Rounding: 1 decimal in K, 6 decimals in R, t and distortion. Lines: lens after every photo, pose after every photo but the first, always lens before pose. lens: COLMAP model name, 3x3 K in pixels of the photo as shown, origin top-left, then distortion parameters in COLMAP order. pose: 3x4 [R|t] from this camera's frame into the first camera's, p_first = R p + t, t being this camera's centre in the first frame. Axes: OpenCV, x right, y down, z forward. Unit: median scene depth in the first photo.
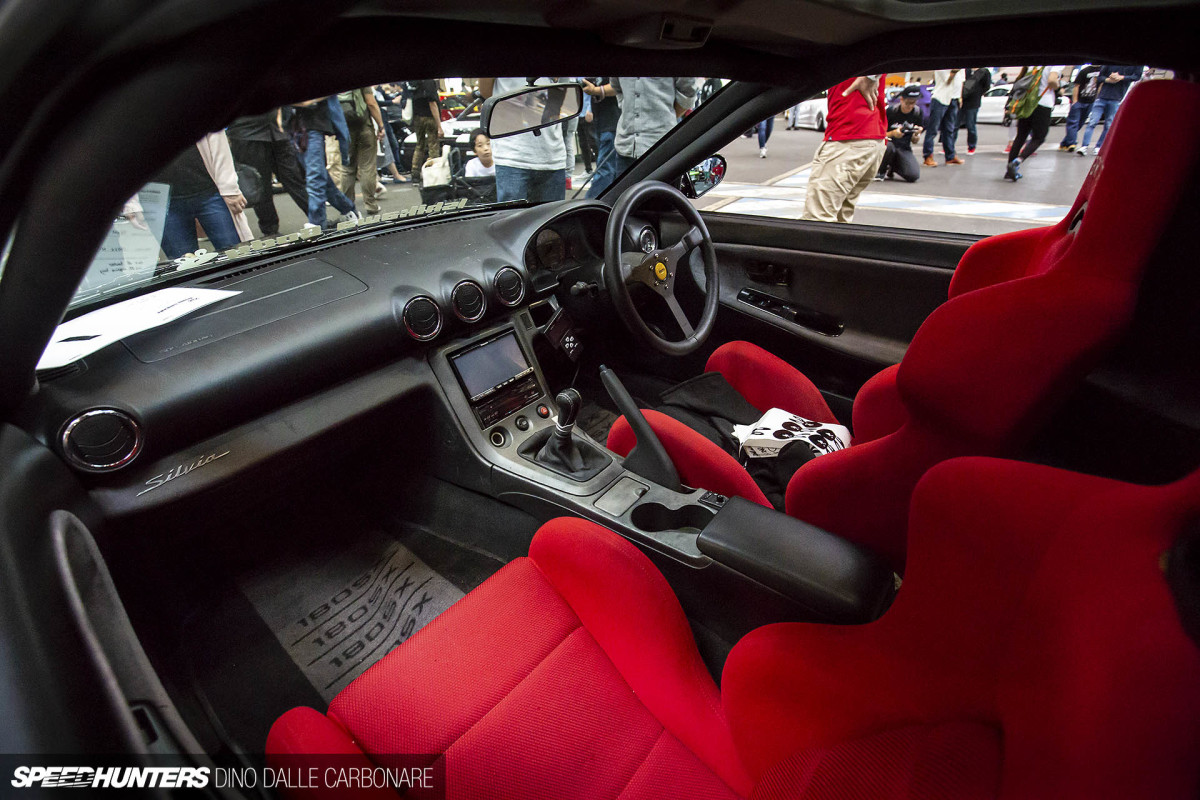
lens RADIAL K [[554.6, 0, 594.8], [0, 554.6, 383.0], [0, 0, 1]] dist [-0.037562, 0.006998]
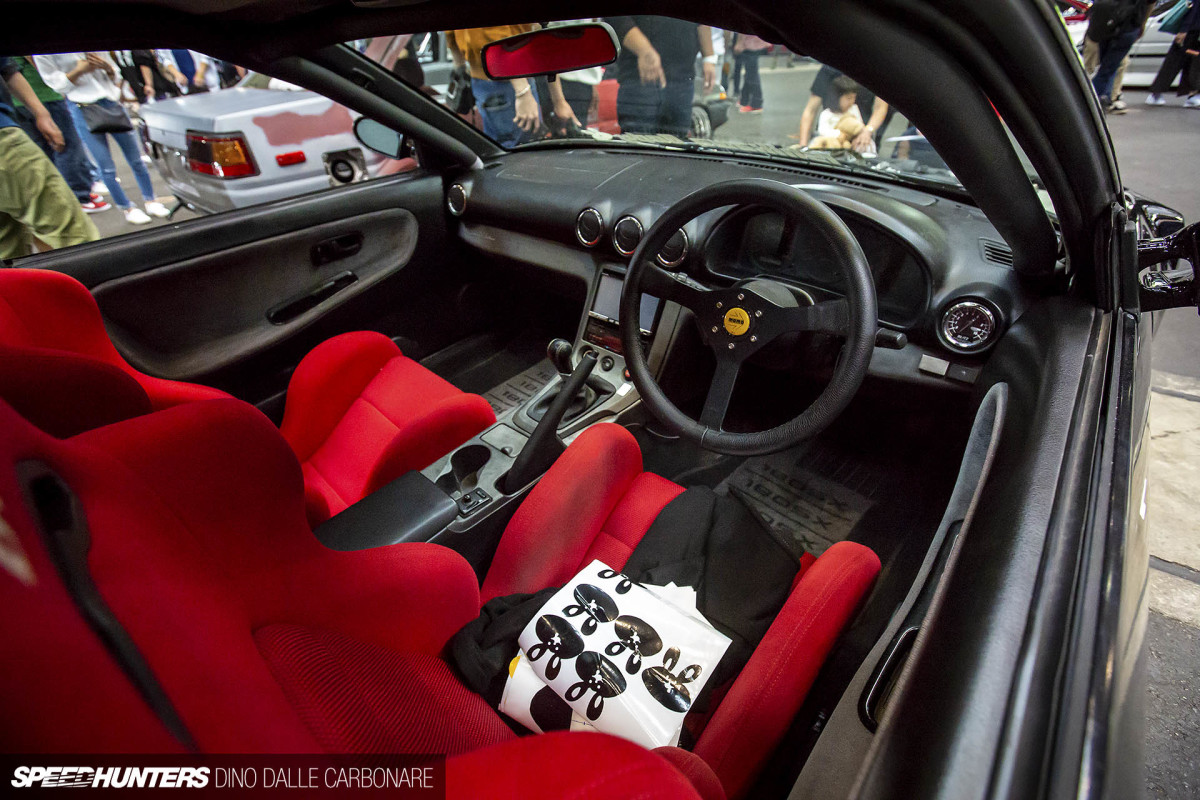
lens RADIAL K [[554.6, 0, 594.8], [0, 554.6, 383.0], [0, 0, 1]] dist [-0.037562, 0.006998]
pose [[-0.023880, 0.582523, -0.812464, 0.800019], [-0.433773, 0.726171, 0.533402, -0.485225], [0.900706, 0.365162, 0.235342, 0.828478]]
